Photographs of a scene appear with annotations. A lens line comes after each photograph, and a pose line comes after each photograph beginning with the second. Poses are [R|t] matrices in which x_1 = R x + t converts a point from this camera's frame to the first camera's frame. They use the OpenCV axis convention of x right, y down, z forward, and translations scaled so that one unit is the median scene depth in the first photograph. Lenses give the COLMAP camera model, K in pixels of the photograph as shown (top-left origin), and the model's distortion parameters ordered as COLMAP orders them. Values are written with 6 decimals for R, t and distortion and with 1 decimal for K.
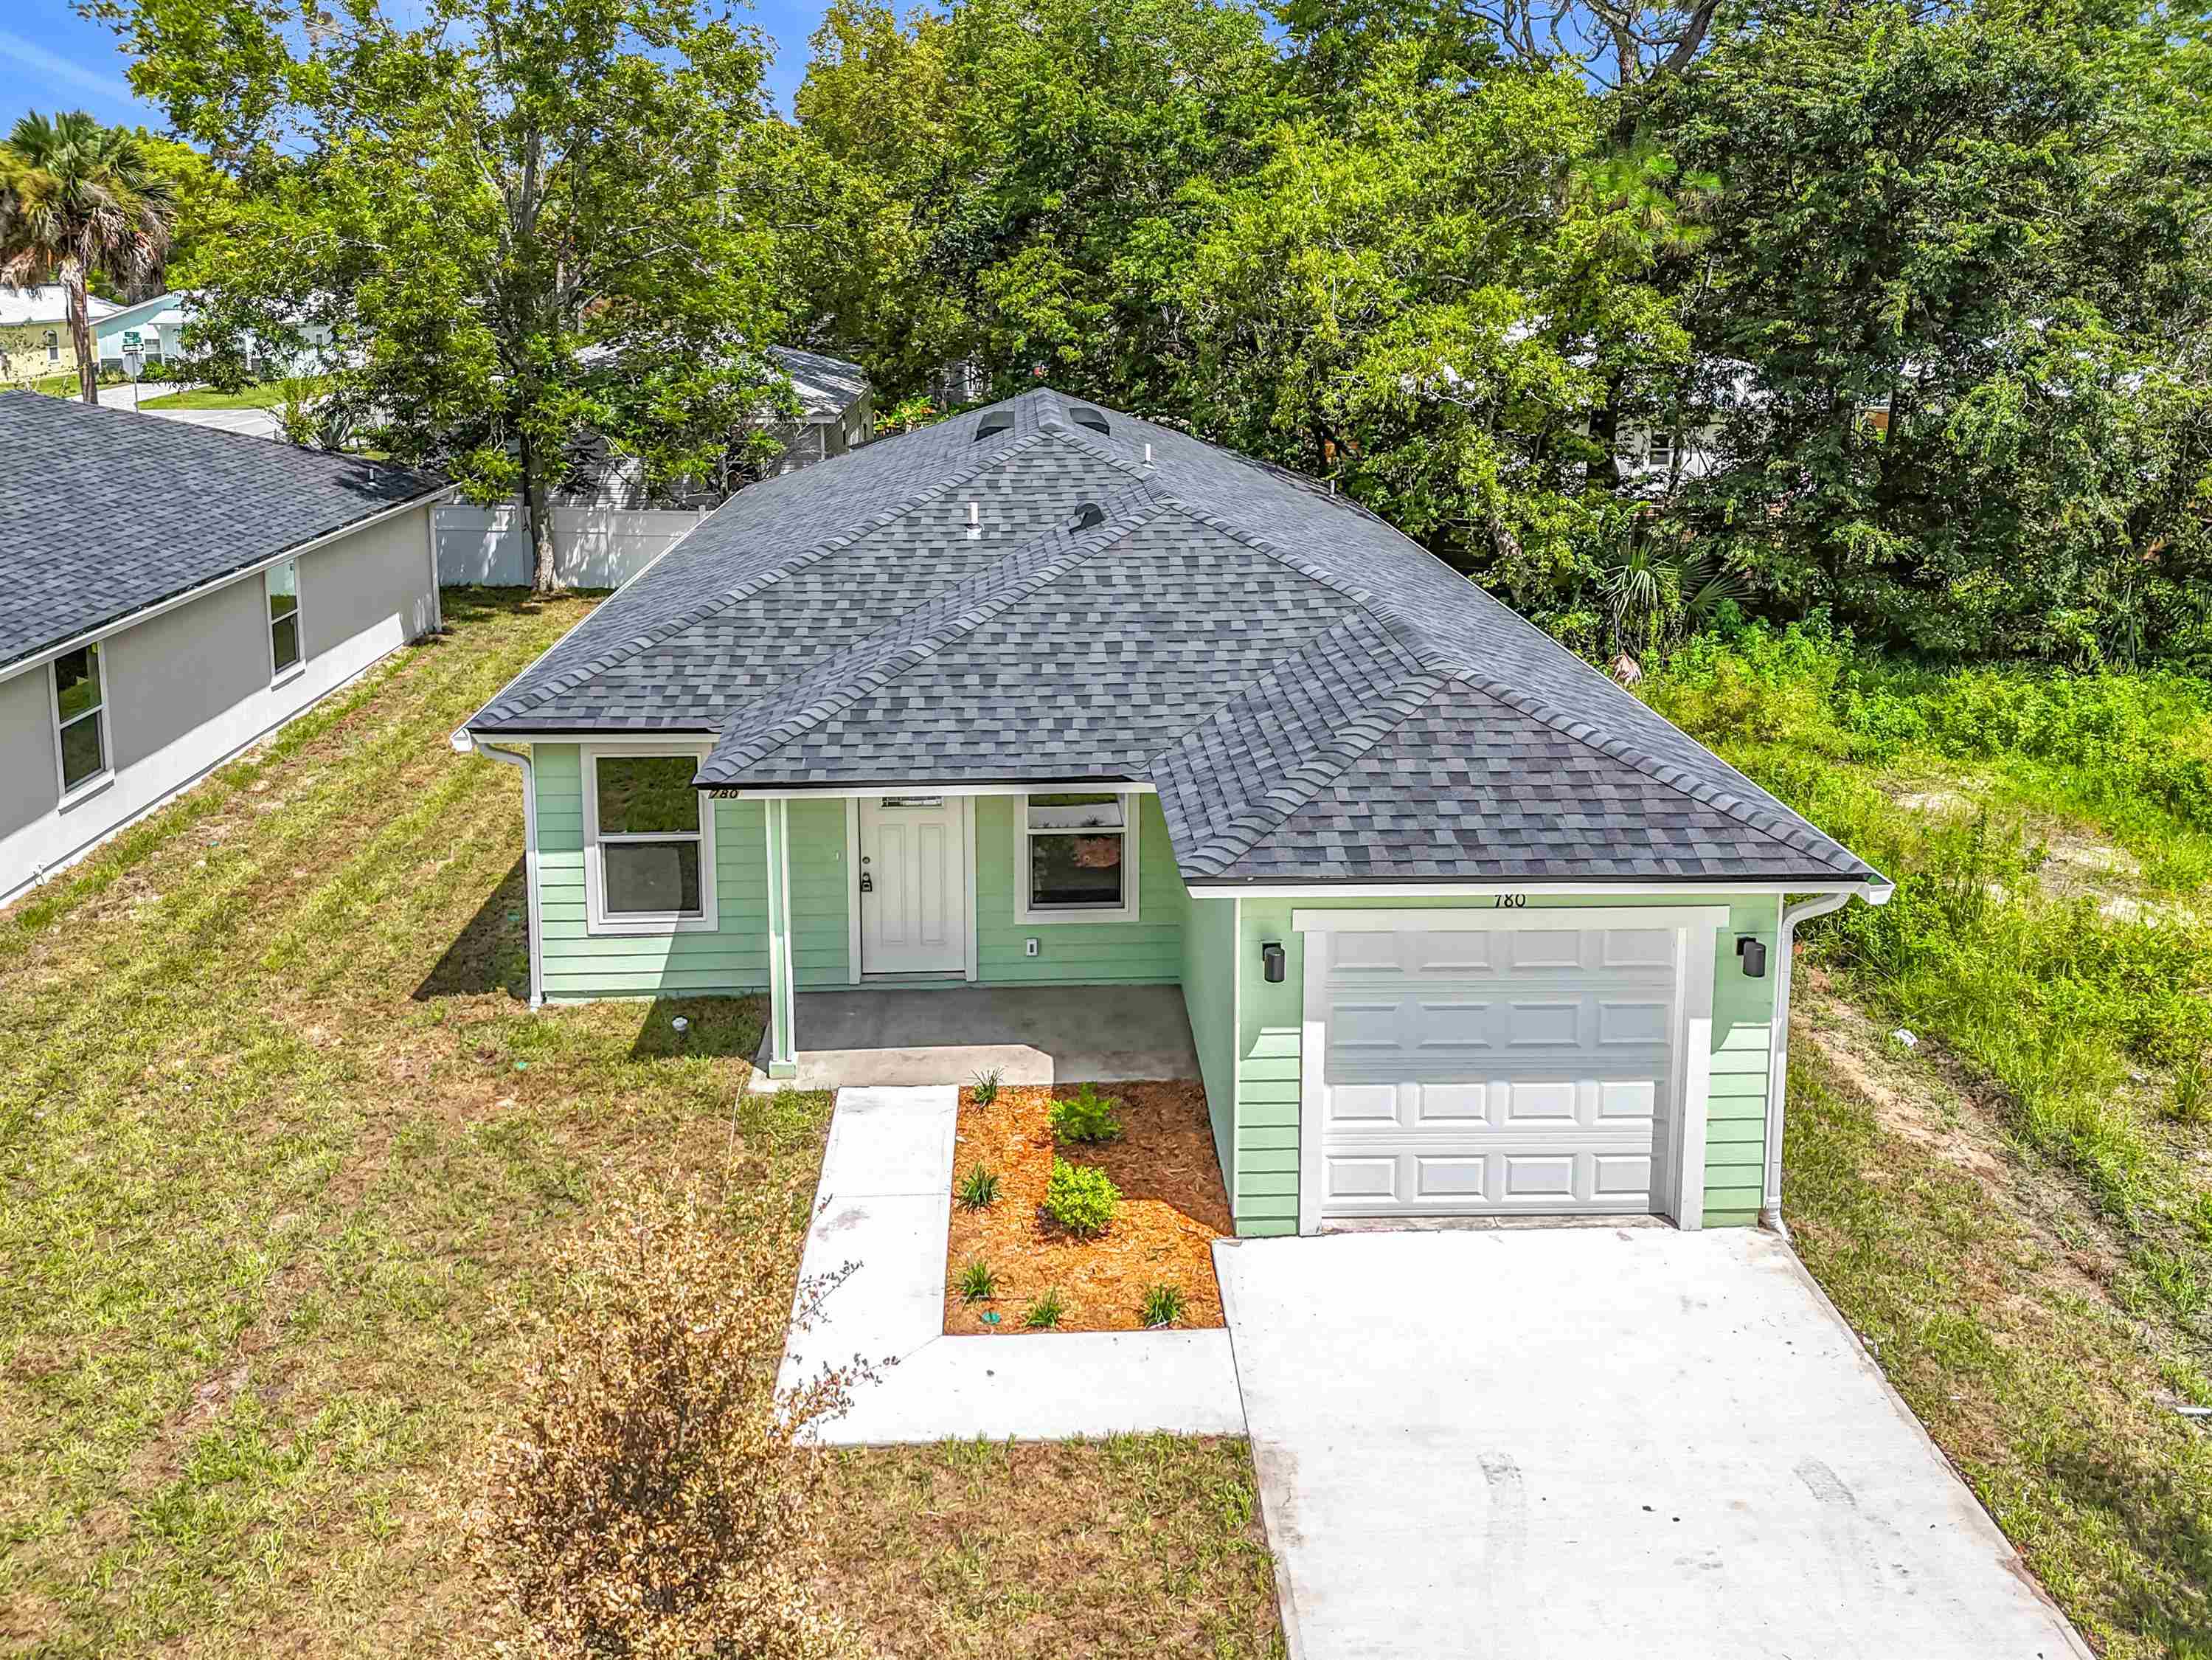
lens RADIAL K [[1703.5, 0, 1072.2], [0, 1703.5, 766.5], [0, 0, 1]] dist [0.049261, -0.041370]
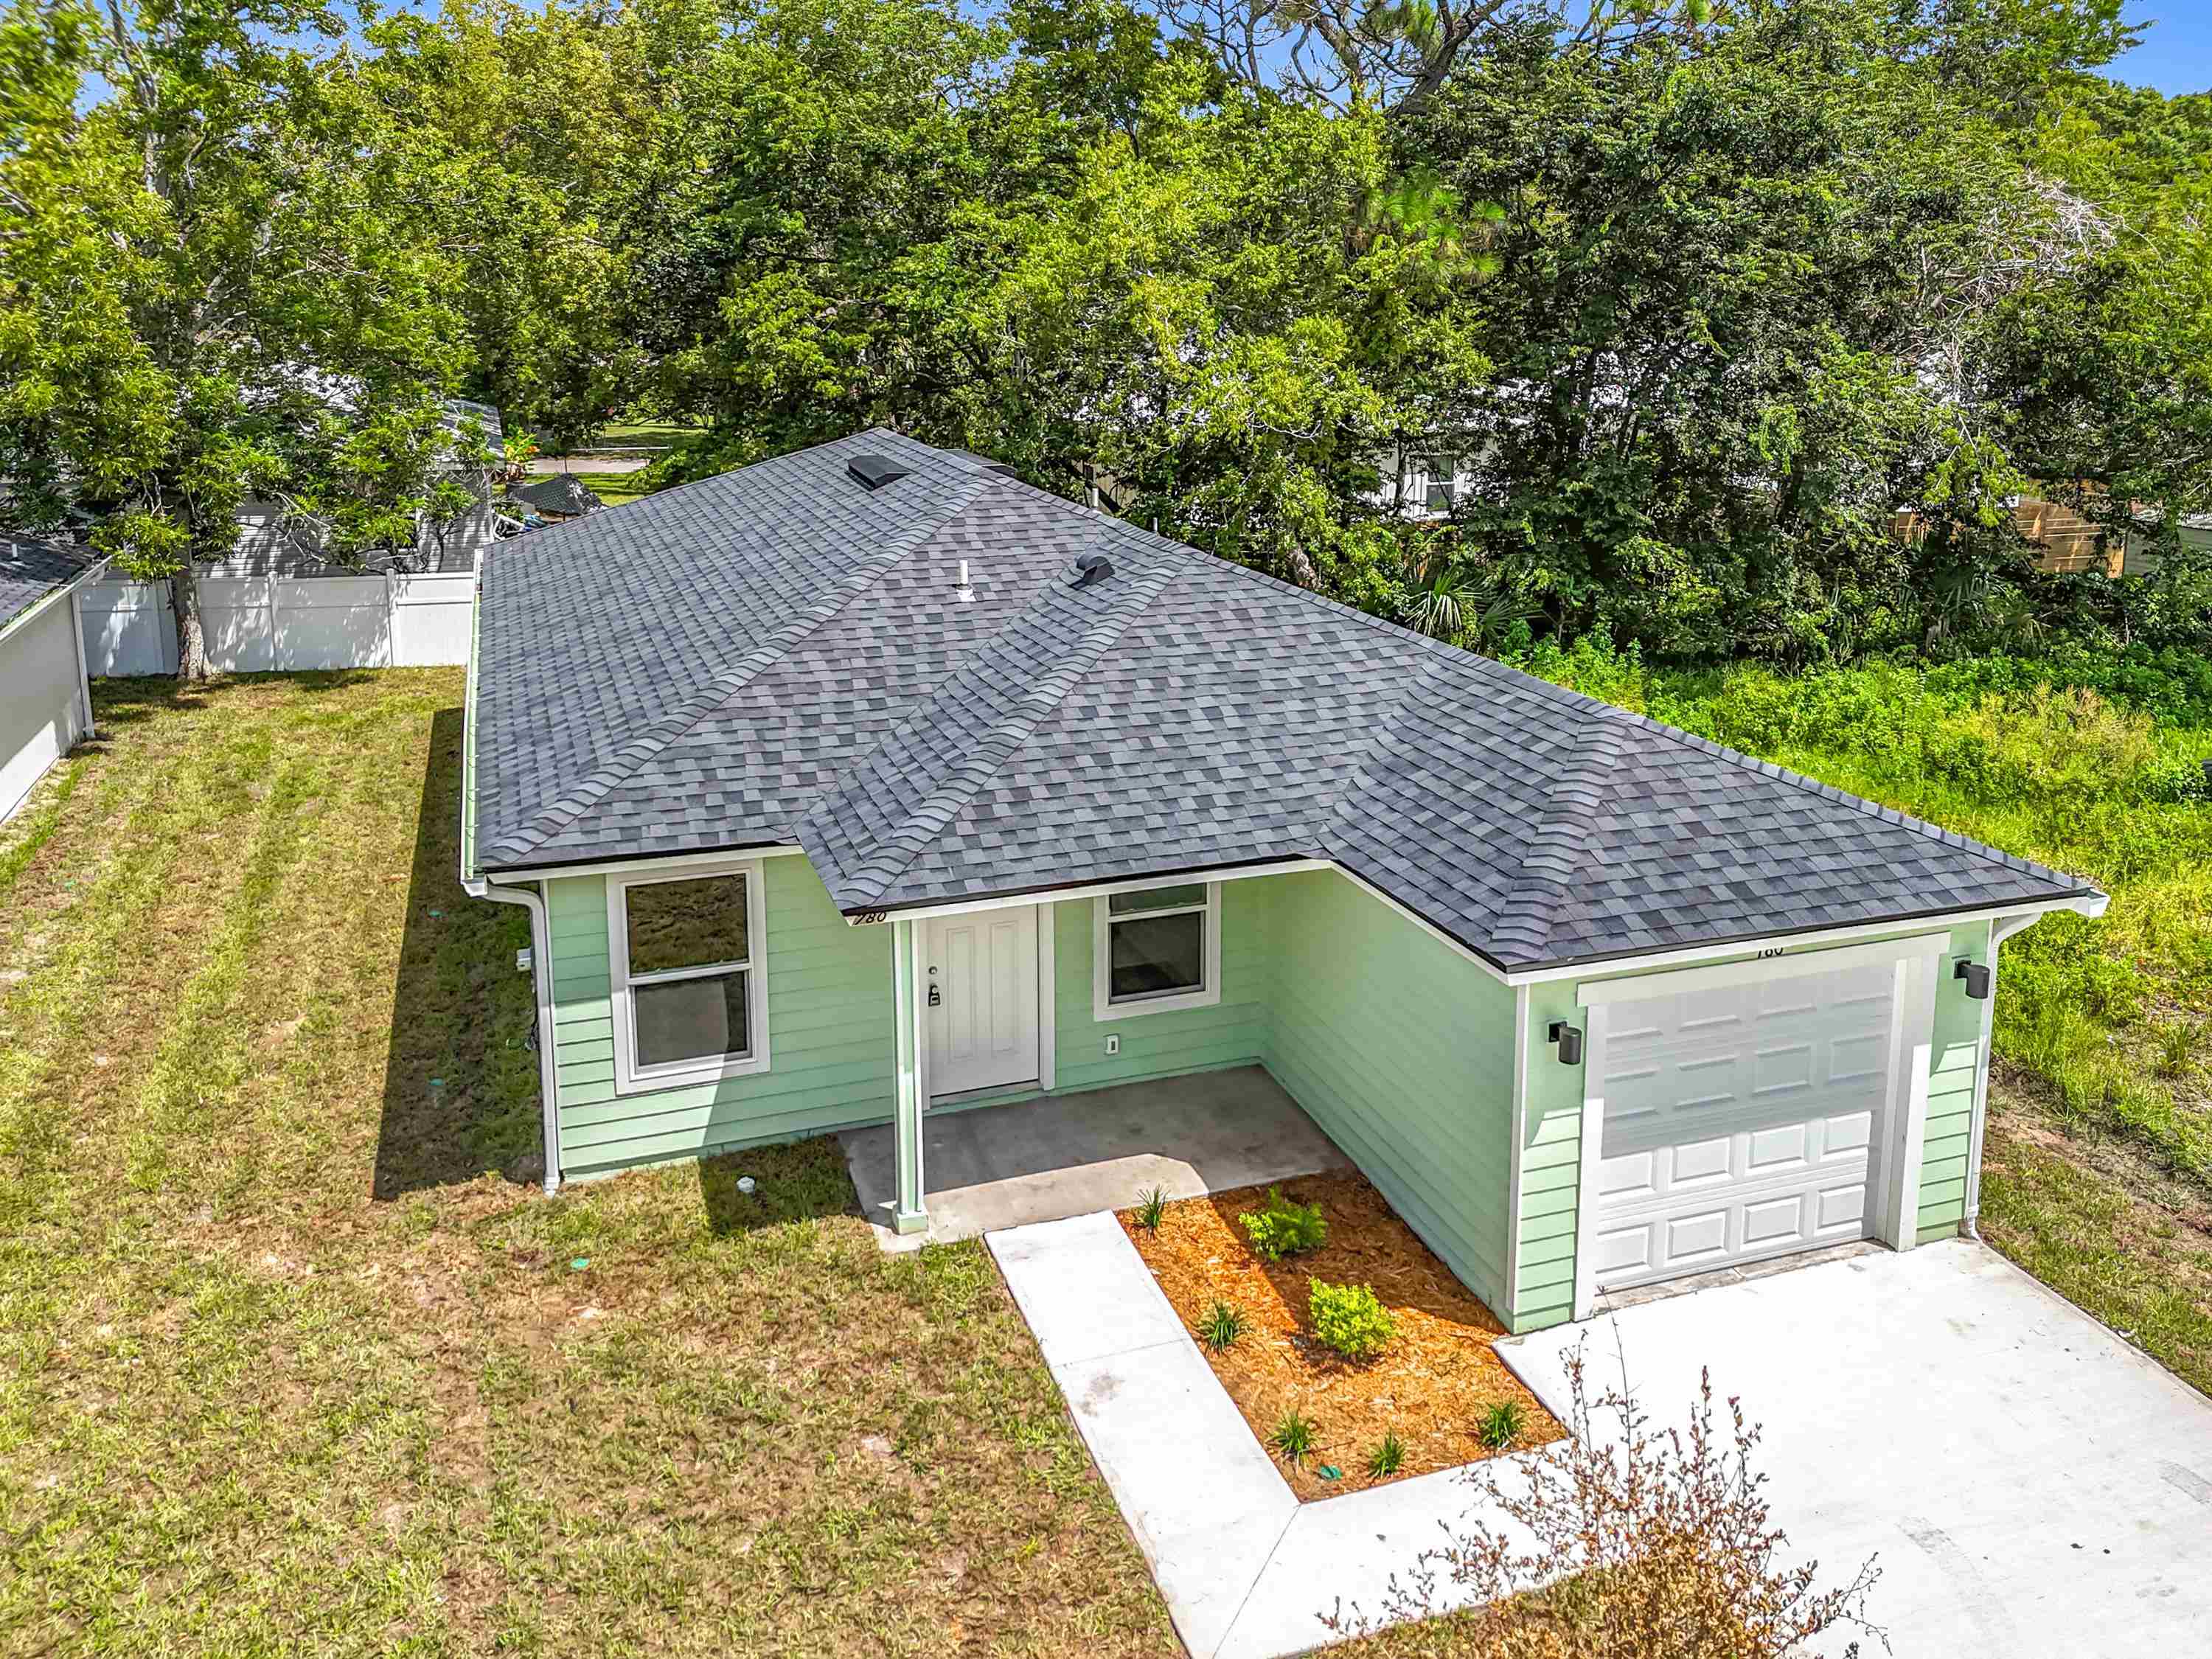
lens RADIAL K [[1713.6, 0, 1106.0], [0, 1713.6, 829.5], [0, 0, 1]] dist [0.037282, -0.014622]
pose [[0.955445, -0.088116, 0.281711, -0.294149], [0.082883, 0.996094, 0.030462, -0.040042], [-0.283295, -0.005755, 0.959016, 0.126084]]
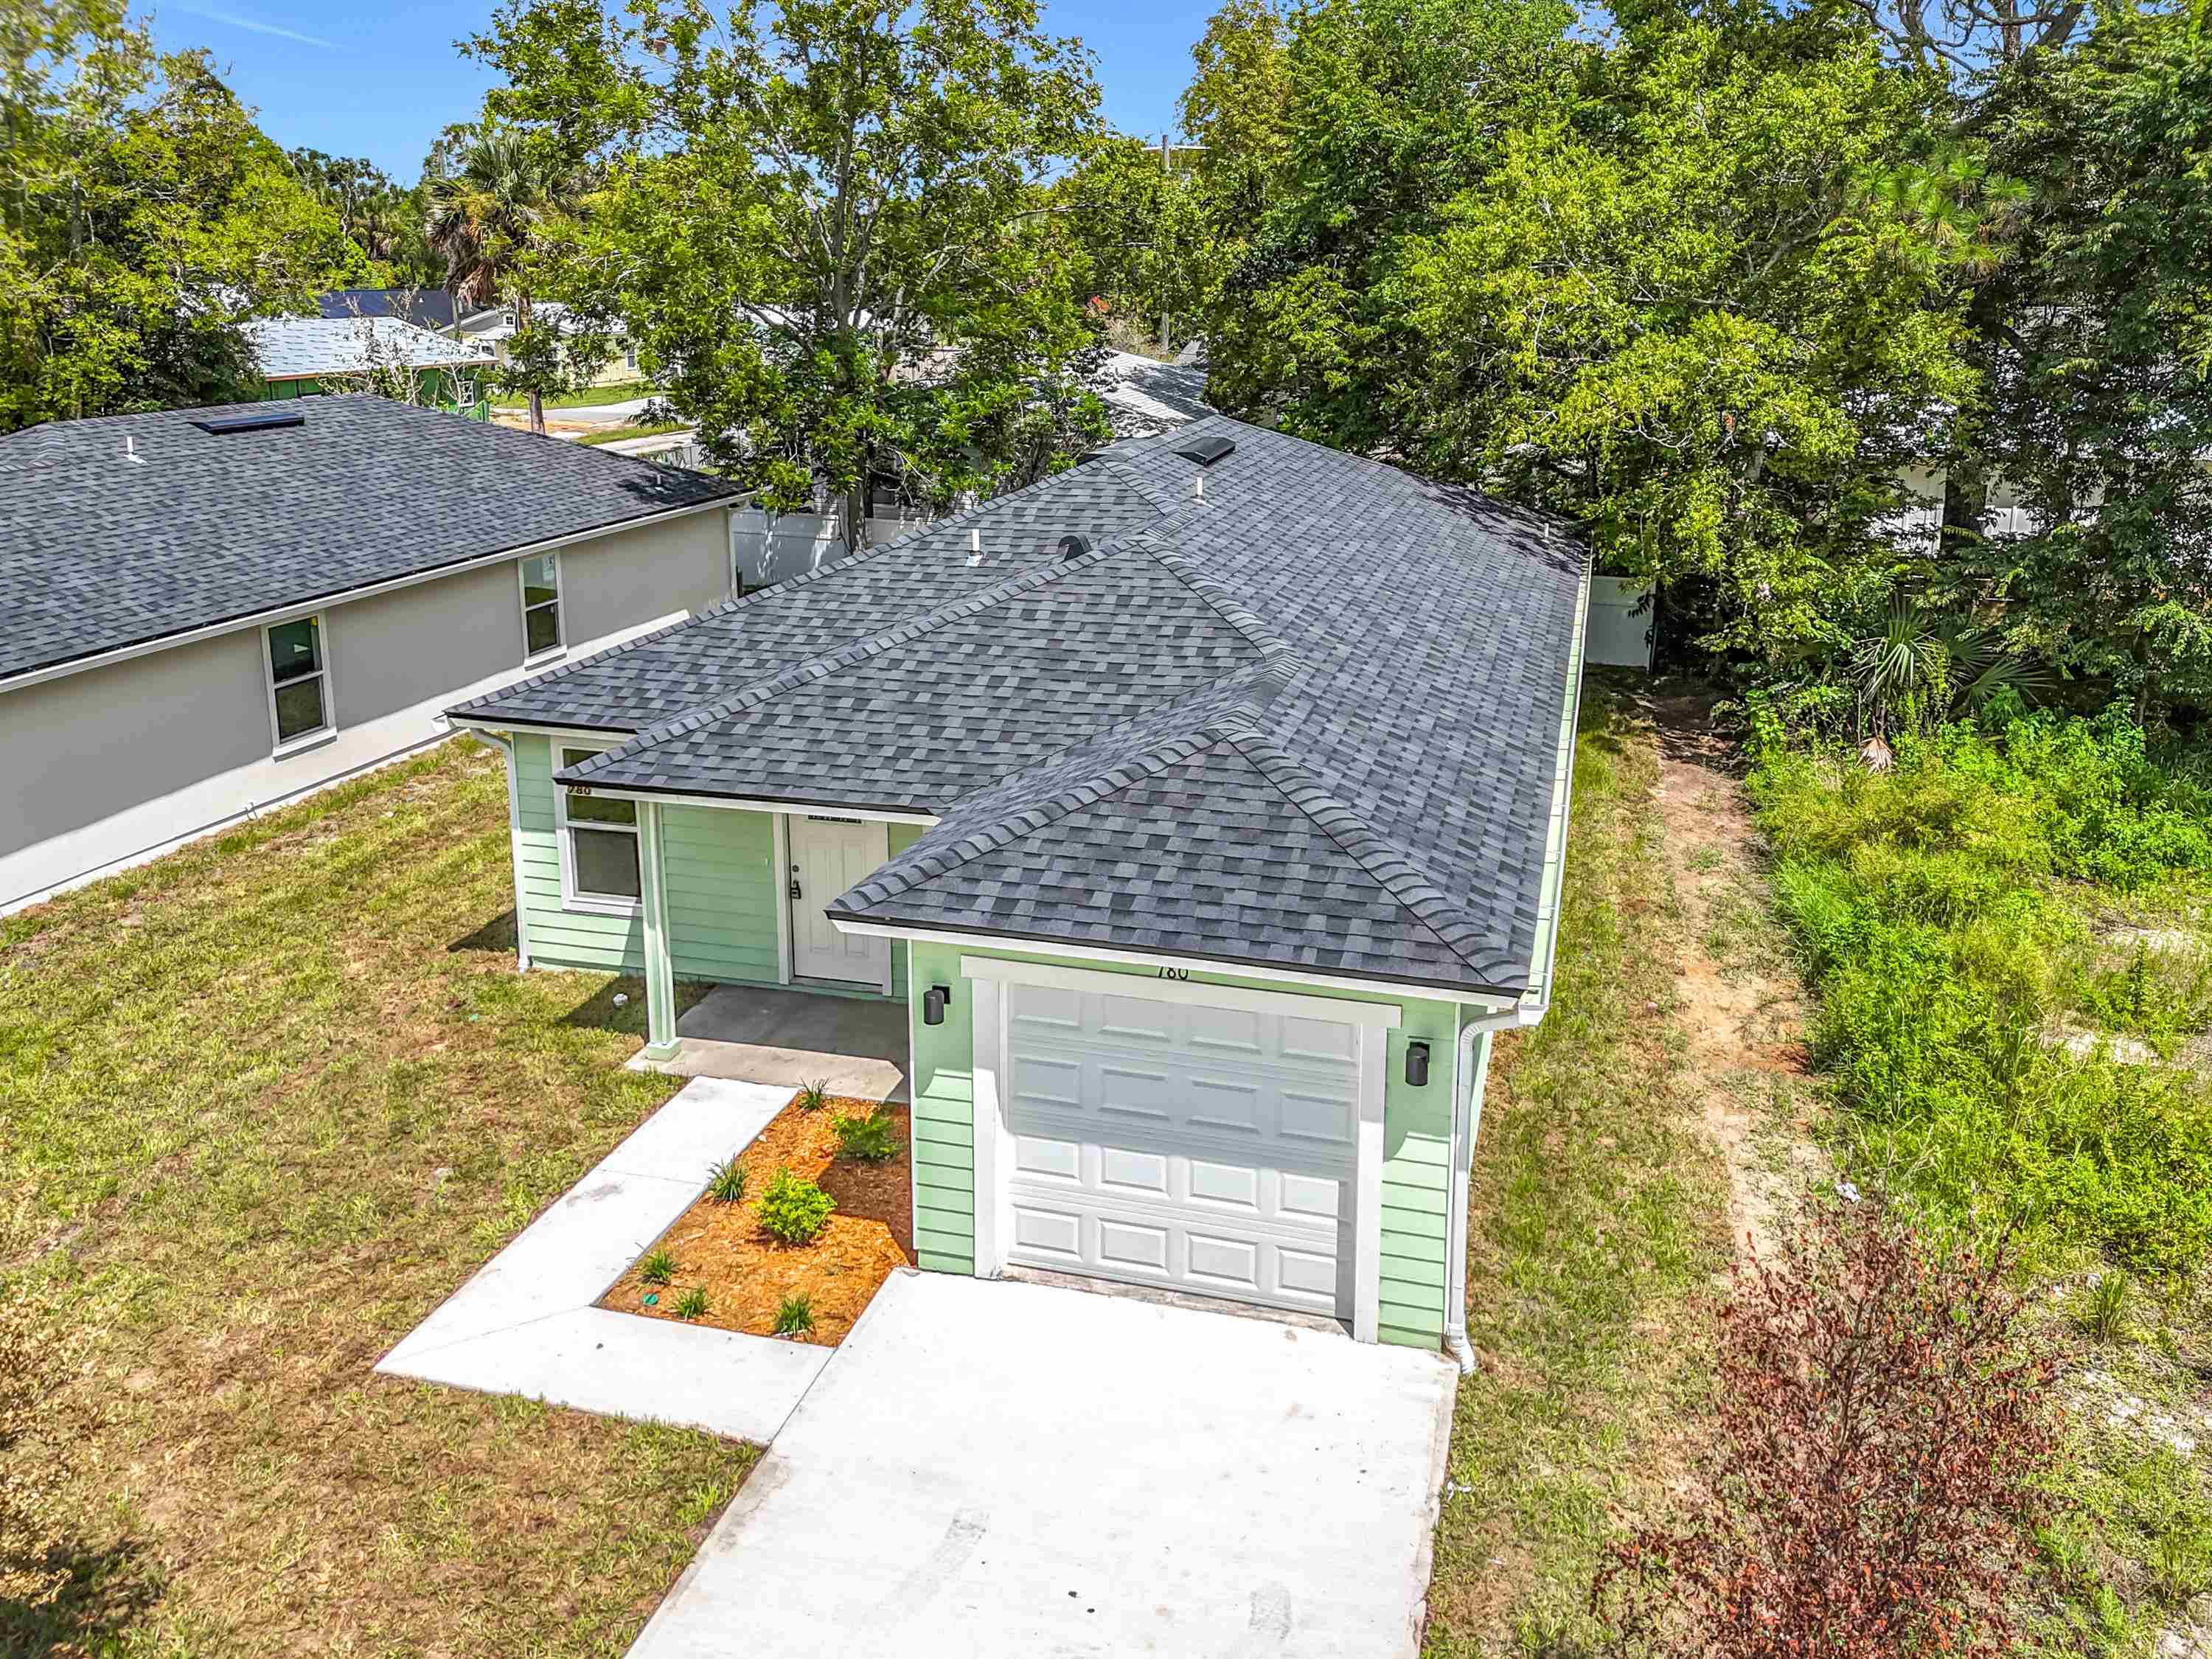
lens RADIAL K [[1700.3, 0, 1107.9], [0, 1700.3, 893.2], [0, 0, 1]] dist [0.038157, -0.004578]
pose [[0.951343, 0.108469, -0.288410, 0.384231], [-0.091093, 0.993160, 0.073042, -0.025323], [0.294360, -0.043216, 0.954717, 0.059757]]
